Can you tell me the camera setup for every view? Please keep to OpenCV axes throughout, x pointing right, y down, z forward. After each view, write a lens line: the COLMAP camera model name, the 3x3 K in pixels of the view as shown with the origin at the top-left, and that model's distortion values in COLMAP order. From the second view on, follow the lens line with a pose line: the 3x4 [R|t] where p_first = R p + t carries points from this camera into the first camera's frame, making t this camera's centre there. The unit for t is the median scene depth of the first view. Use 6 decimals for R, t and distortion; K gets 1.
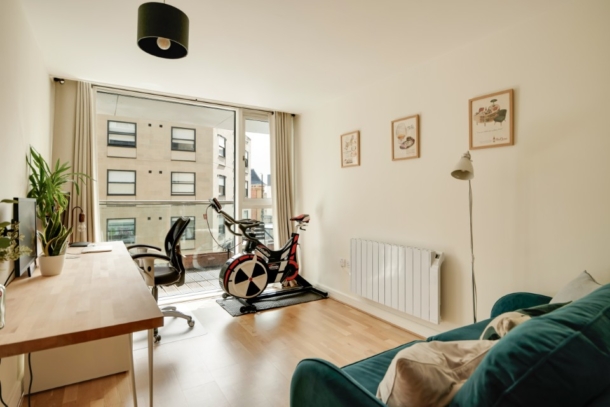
lens RADIAL K [[329.2, 0, 302.3], [0, 329.2, 195.5], [0, 0, 1]] dist [-0.004392, 0.001586]
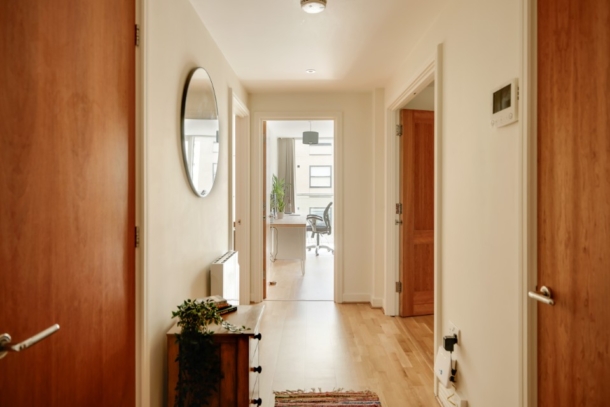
lens RADIAL K [[329.2, 0, 309.5], [0, 329.2, 189.2], [0, 0, 1]] dist [-0.004392, 0.001586]
pose [[0.859205, -0.002106, -0.511628, 0.497565], [0.004882, 0.999980, 0.004081, -0.016902], [0.511609, -0.006004, 0.859198, -0.717326]]
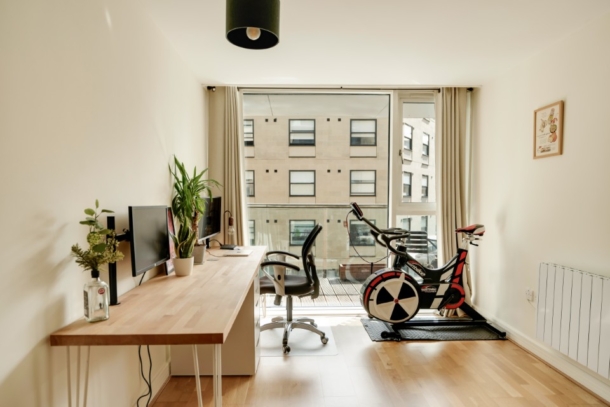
lens RADIAL K [[383.2, 0, 292.6], [0, 383.2, 228.9], [0, 0, 1]] dist [-0.002028, 0.005360]
pose [[0.863644, 0.038523, -0.502627, 0.093423], [0.004314, 0.996474, 0.083786, -0.008383], [0.504083, -0.074530, 0.860433, 0.050399]]
